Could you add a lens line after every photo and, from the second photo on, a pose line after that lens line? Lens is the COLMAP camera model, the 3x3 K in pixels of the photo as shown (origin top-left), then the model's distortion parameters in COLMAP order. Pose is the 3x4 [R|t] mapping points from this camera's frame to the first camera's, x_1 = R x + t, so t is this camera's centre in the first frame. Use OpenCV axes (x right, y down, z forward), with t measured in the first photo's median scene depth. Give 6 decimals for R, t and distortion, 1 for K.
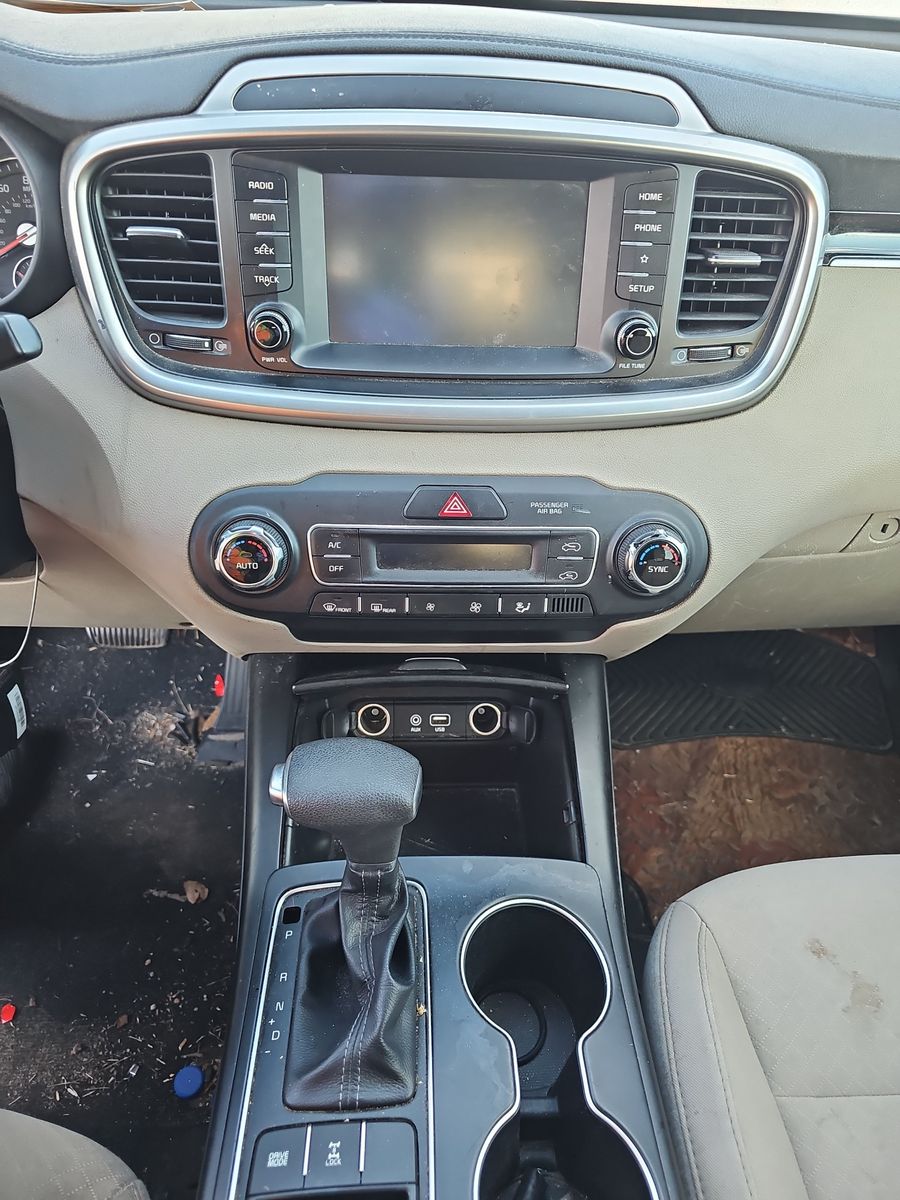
lens RADIAL K [[811.7, 0, 453.9], [0, 811.7, 603.4], [0, 0, 1]] dist [-0.002556, 0.001041]
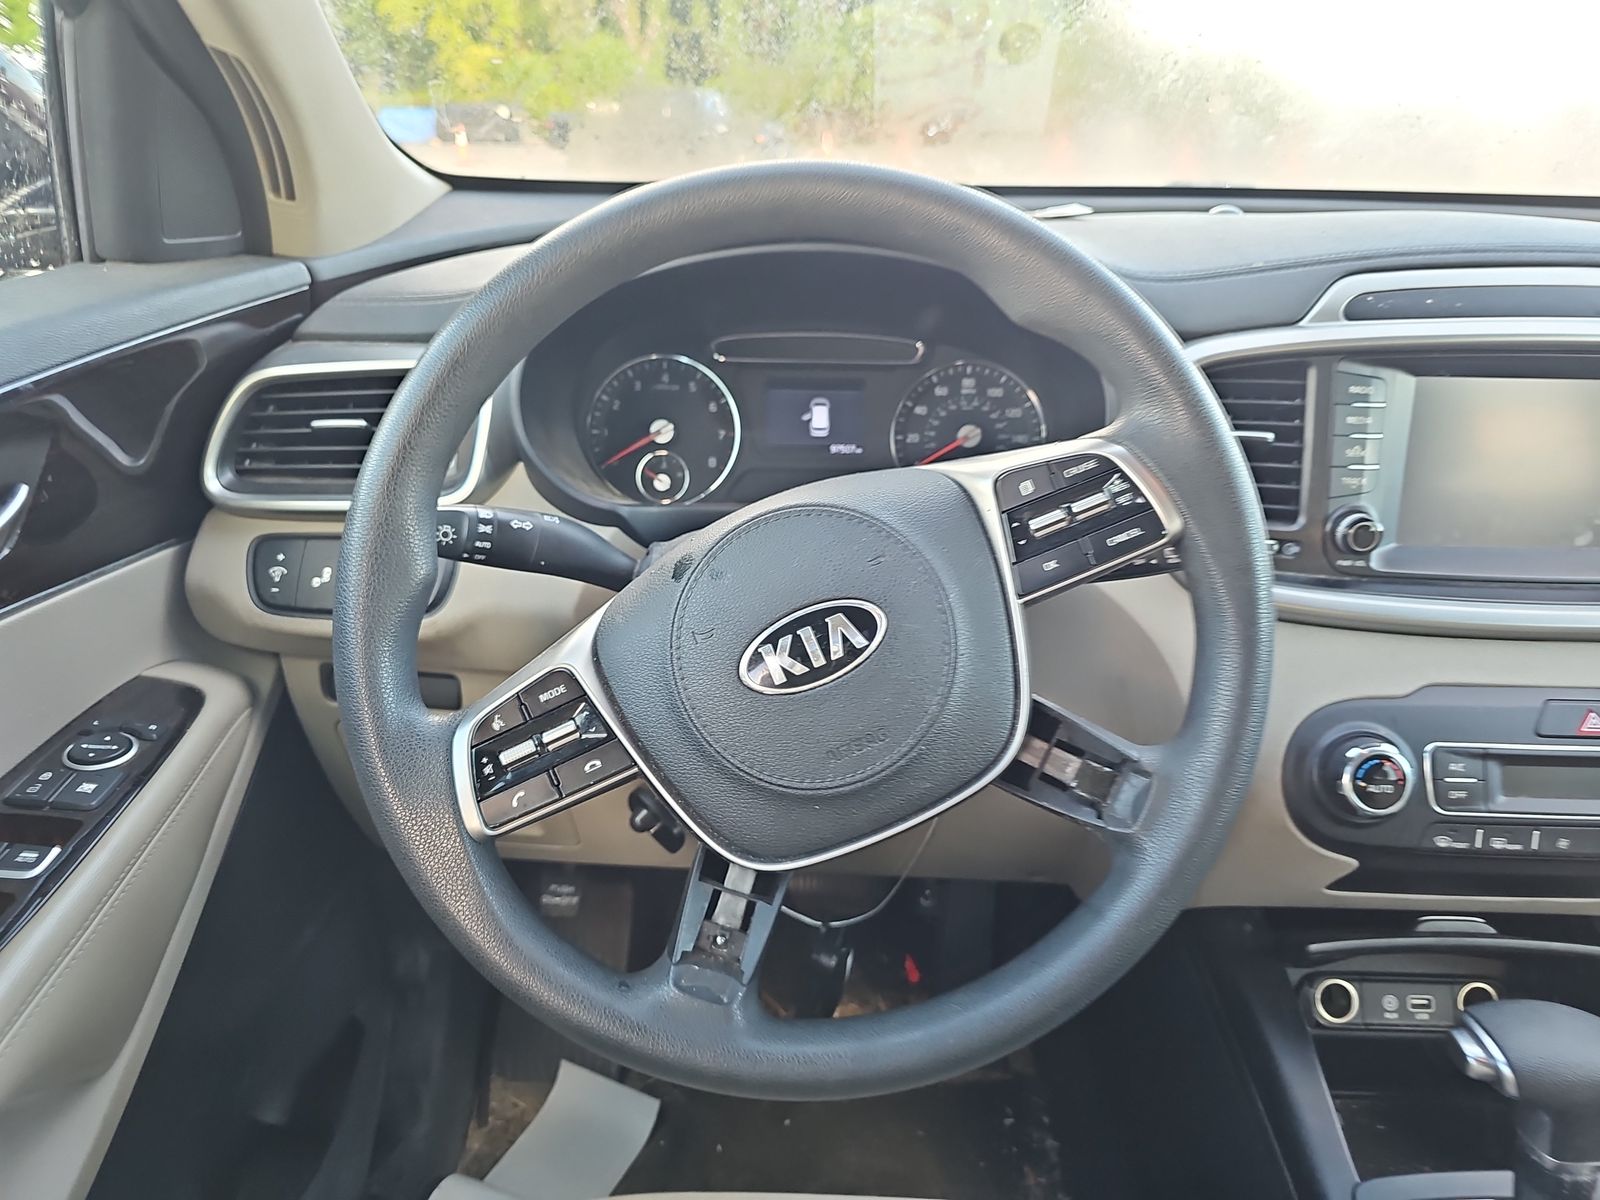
lens RADIAL K [[1082.3, 0, 801.3], [0, 1082.3, 609.9], [0, 0, 1]] dist [-0.002556, 0.001041]
pose [[0.994815, -0.005511, -0.101556, -0.714014], [-0.019605, 0.969412, -0.244656, 0.060520], [0.099798, 0.245378, 0.964277, -0.221403]]
